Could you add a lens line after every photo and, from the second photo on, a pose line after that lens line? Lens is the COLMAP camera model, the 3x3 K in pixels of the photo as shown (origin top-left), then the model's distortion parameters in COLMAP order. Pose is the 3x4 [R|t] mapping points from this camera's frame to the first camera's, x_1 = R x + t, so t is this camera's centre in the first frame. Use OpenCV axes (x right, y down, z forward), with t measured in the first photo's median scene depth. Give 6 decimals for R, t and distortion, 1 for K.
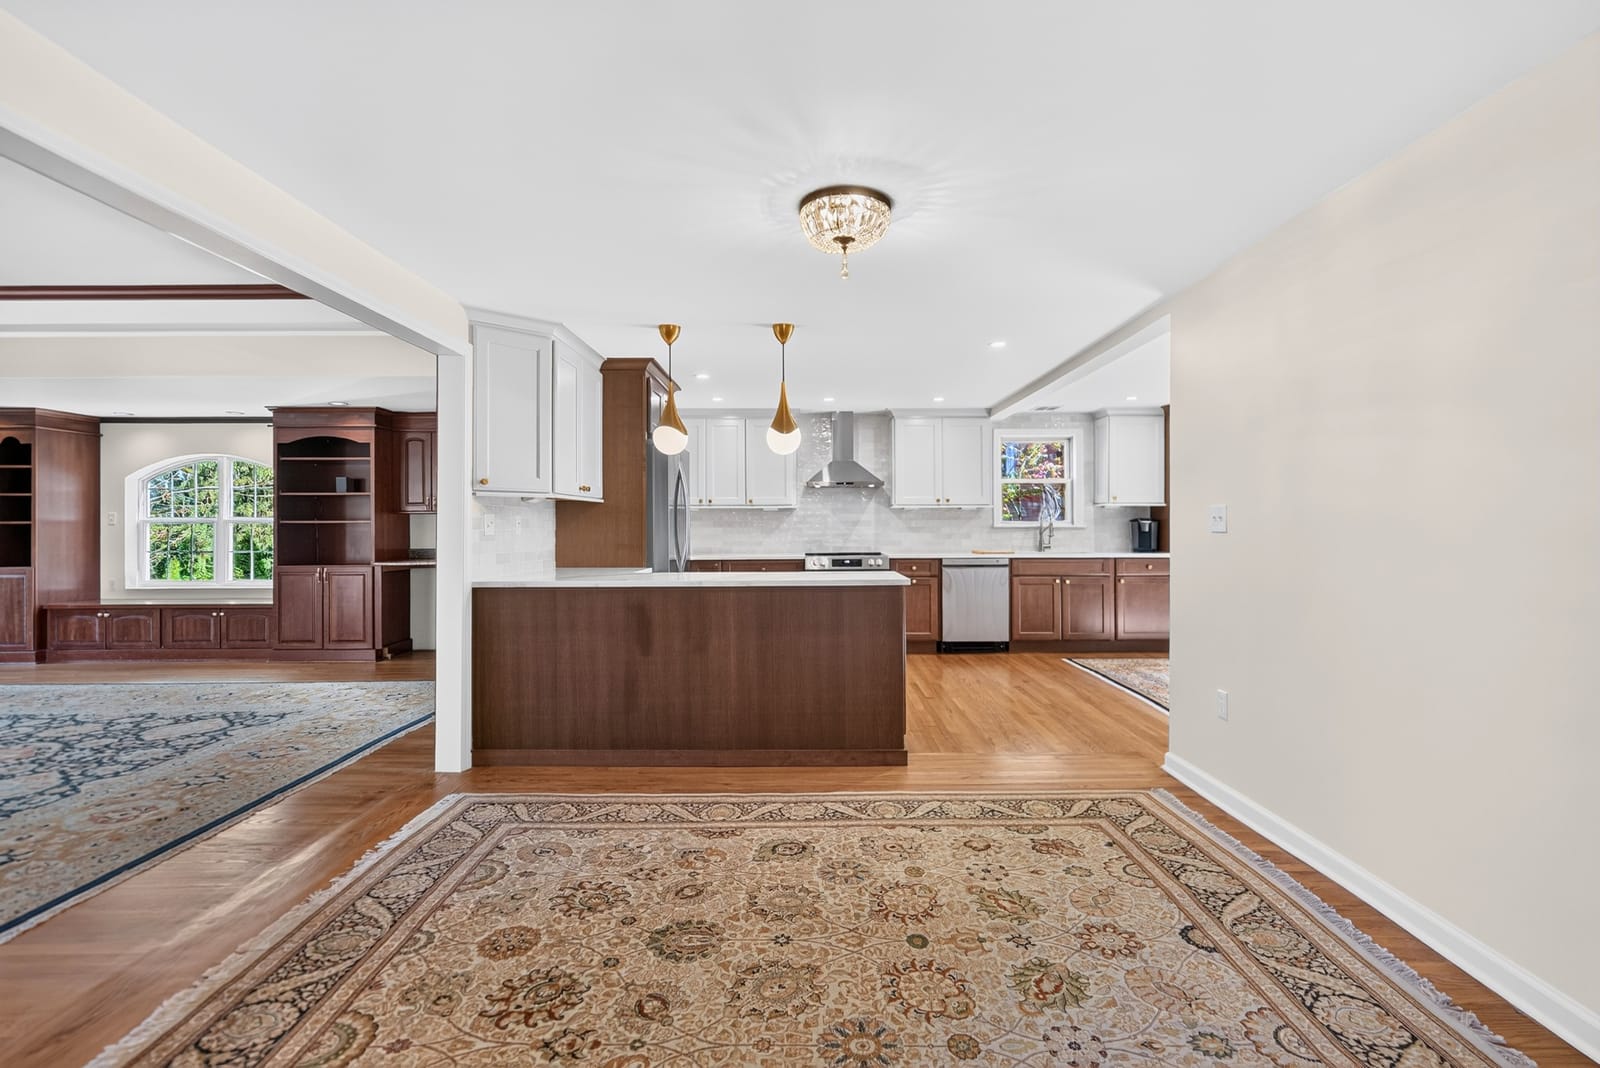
lens RADIAL K [[740.4, 0, 809.9], [0, 740.4, 522.4], [0, 0, 1]] dist [0.003149, -0.001212]
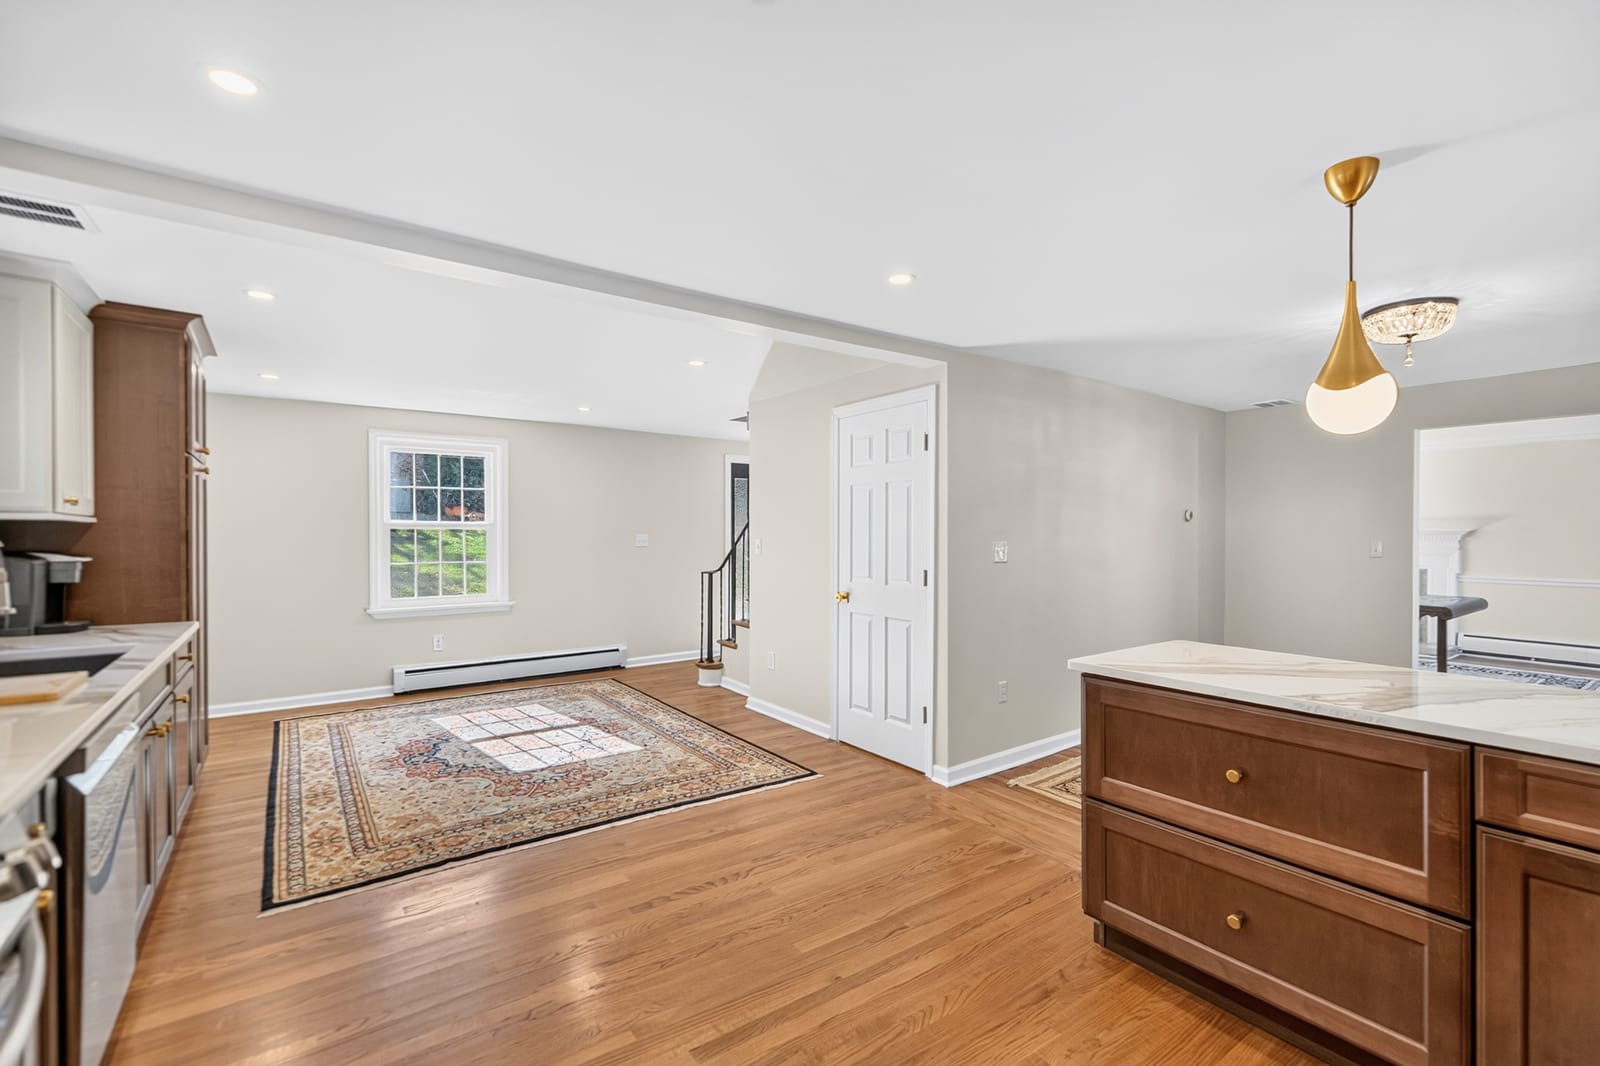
lens RADIAL K [[706.3, 0, 809.9], [0, 706.3, 537.9], [0, 0, 1]] dist [0.002906, 0.000285]
pose [[-0.589940, -0.001039, 0.807446, -0.297733], [-0.000947, 0.999999, 0.000595, -0.034787], [-0.807446, -0.000414, -0.589941, 2.281993]]
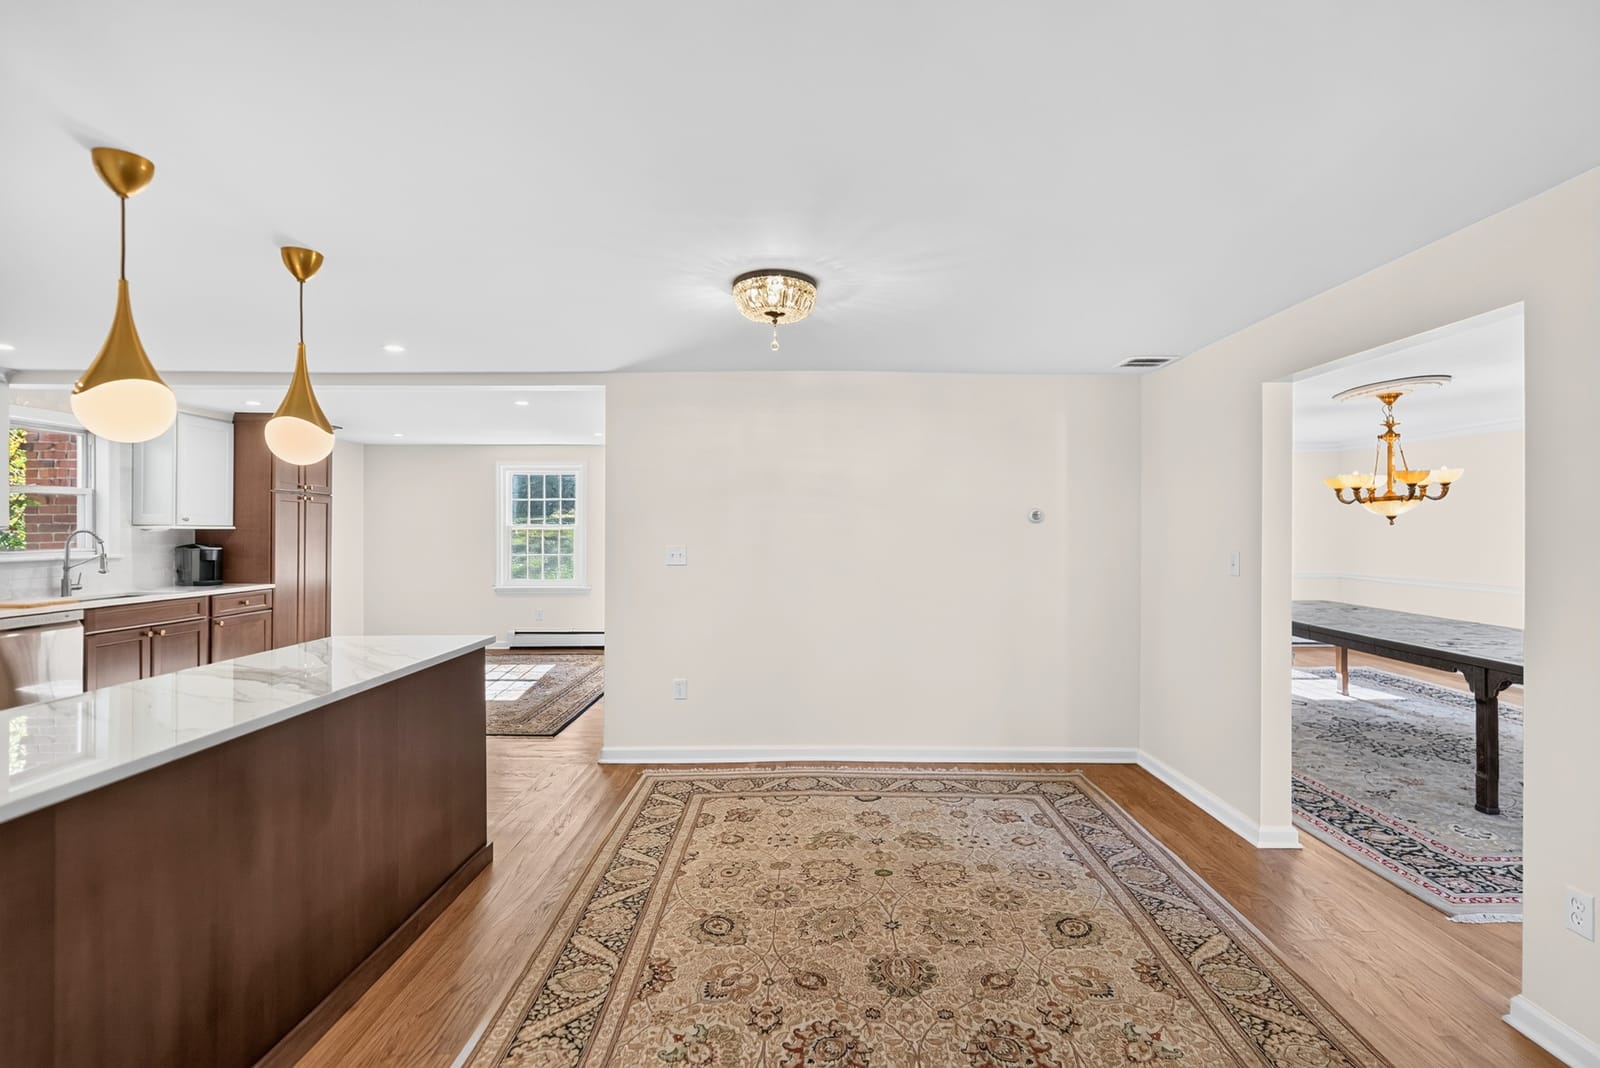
lens RADIAL K [[740.4, 0, 810.9], [0, 740.4, 522.0], [0, 0, 1]] dist [0.003149, -0.001212]
pose [[-0.002262, 0.013255, 0.999910, -0.941583], [-0.004375, 0.999902, -0.013265, -0.056105], [-0.999988, -0.004404, -0.002204, 0.857664]]
